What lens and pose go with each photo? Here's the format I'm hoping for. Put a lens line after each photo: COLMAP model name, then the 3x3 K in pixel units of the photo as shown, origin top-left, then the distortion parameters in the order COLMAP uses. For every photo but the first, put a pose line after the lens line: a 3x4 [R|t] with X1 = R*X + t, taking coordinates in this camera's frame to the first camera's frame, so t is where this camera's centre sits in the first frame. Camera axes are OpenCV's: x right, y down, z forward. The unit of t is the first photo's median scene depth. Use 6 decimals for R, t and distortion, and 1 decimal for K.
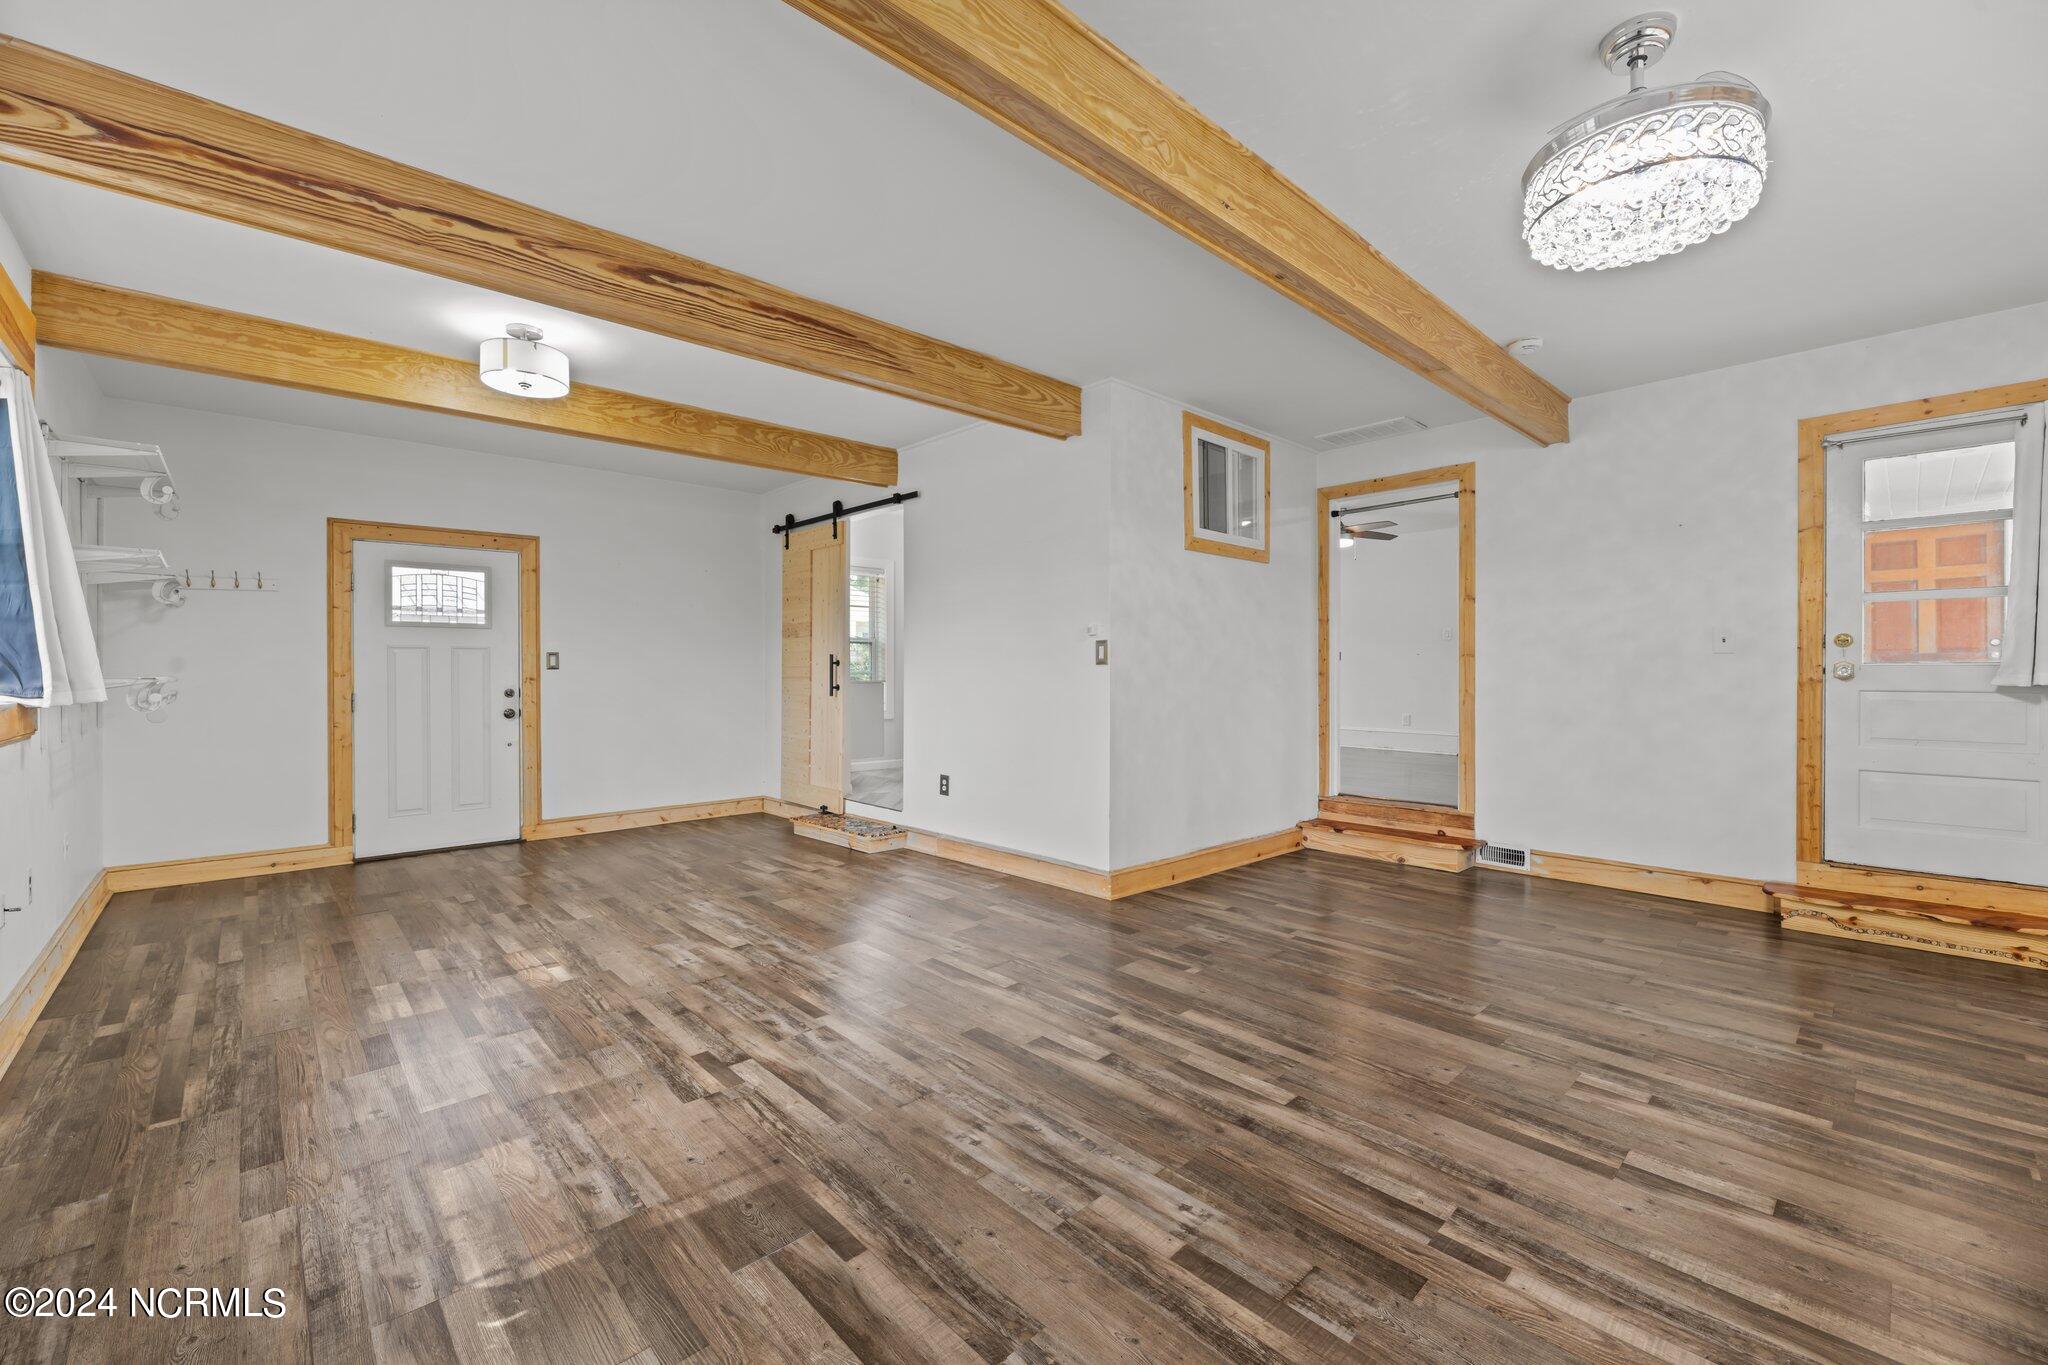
lens RADIAL K [[818.5, 0, 1017.5], [0, 818.5, 675.5], [0, 0, 1]] dist [0.002716, -0.003037]
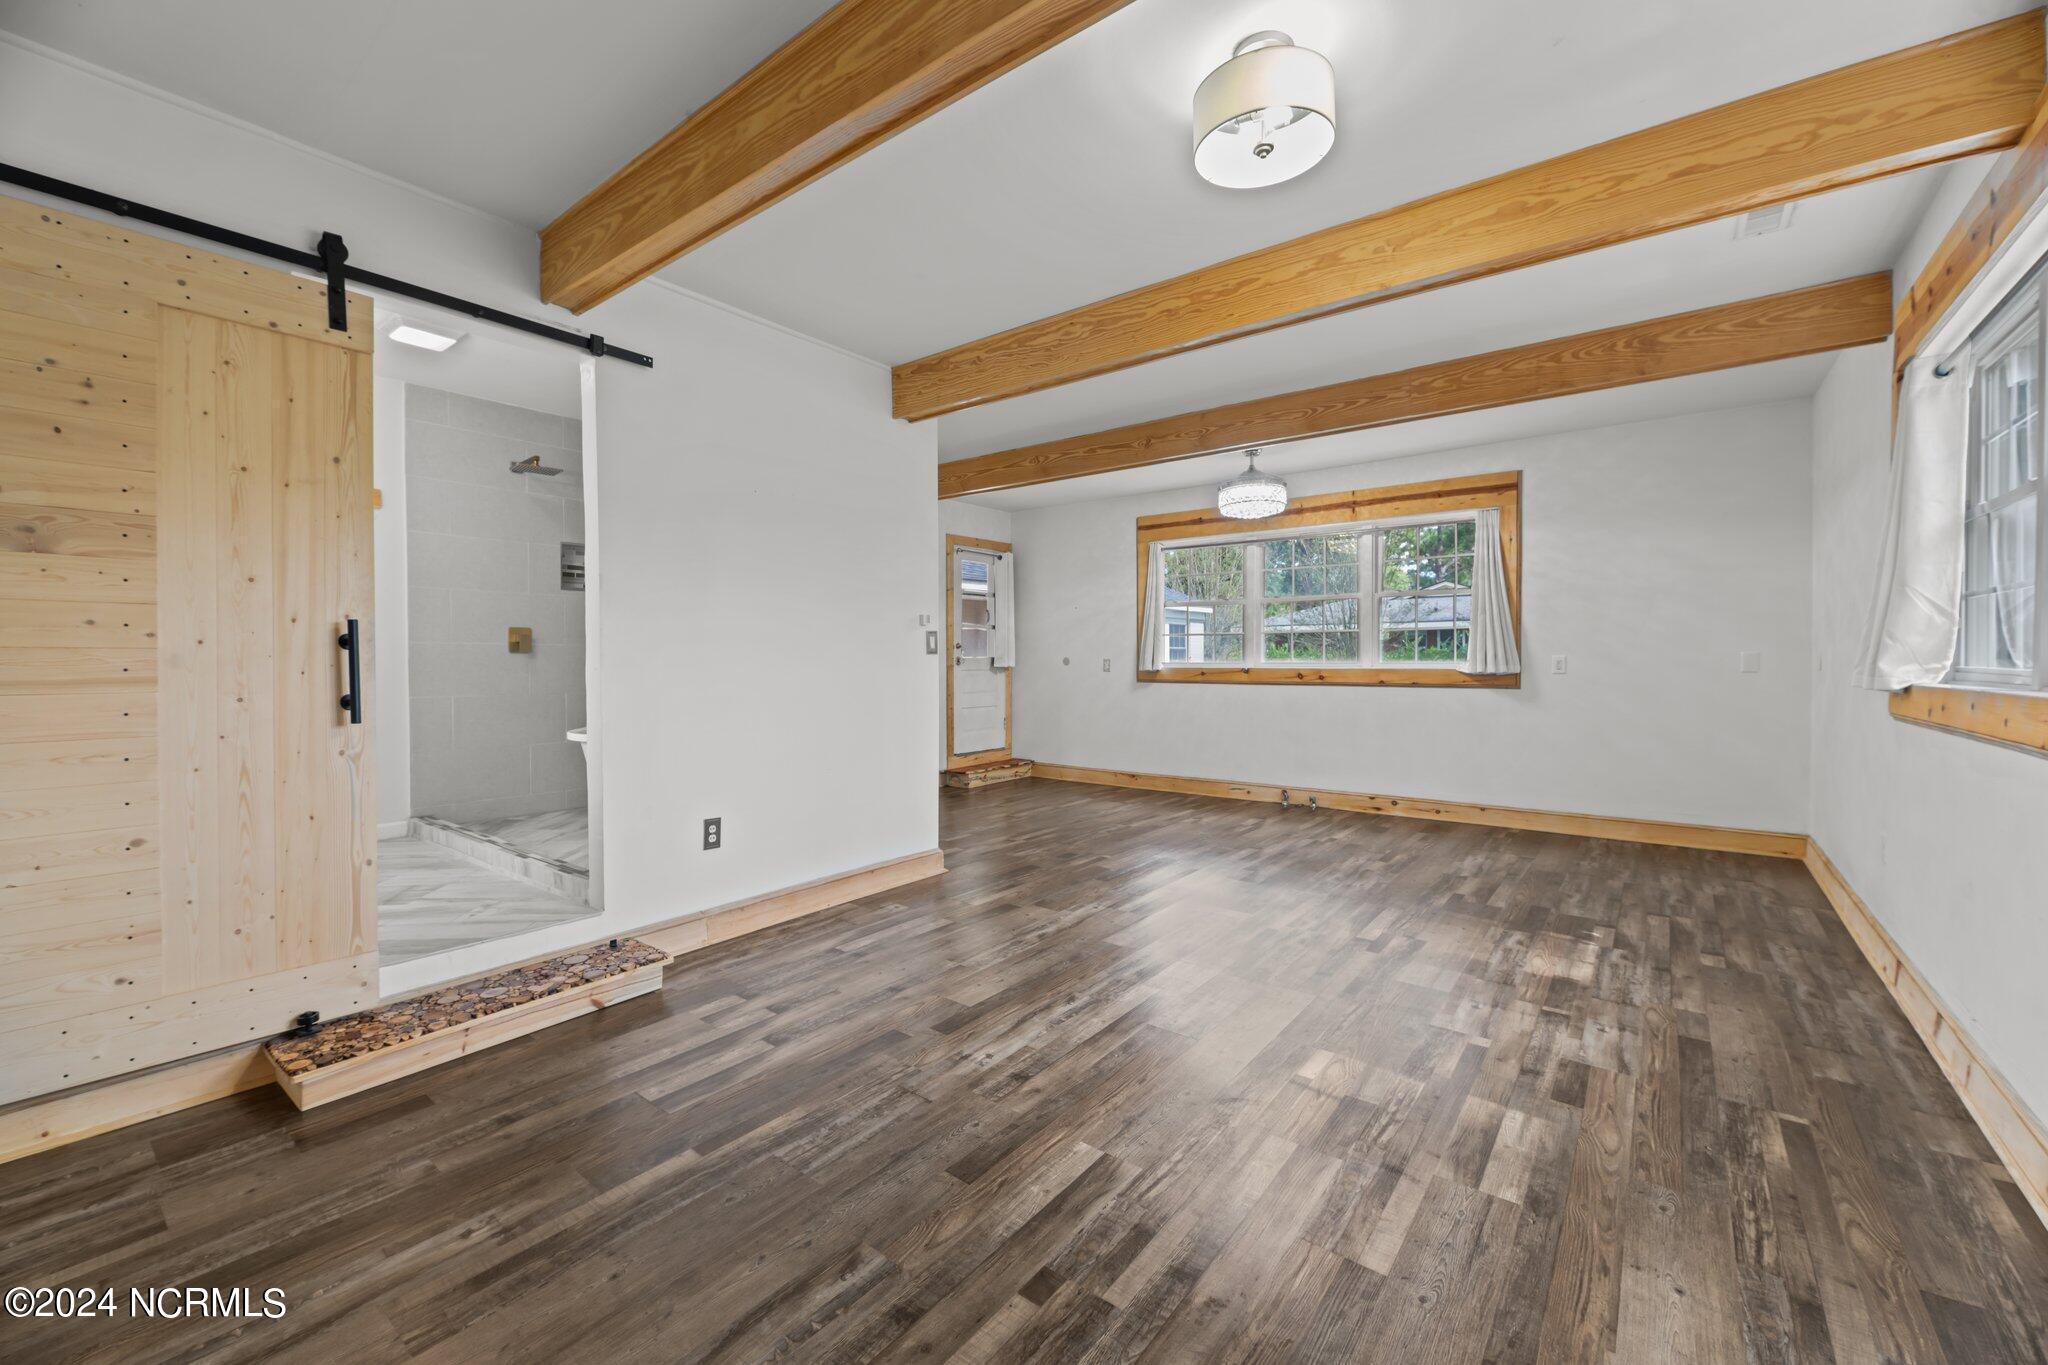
lens RADIAL K [[818.5, 0, 1017.5], [0, 818.5, 670.0], [0, 0, 1]] dist [0.002716, -0.003037]
pose [[-0.147542, -0.009207, 0.989013, -1.416589], [0.010510, 0.999886, 0.010876, -0.004353], [-0.989000, 0.011999, -0.147428, 1.556202]]
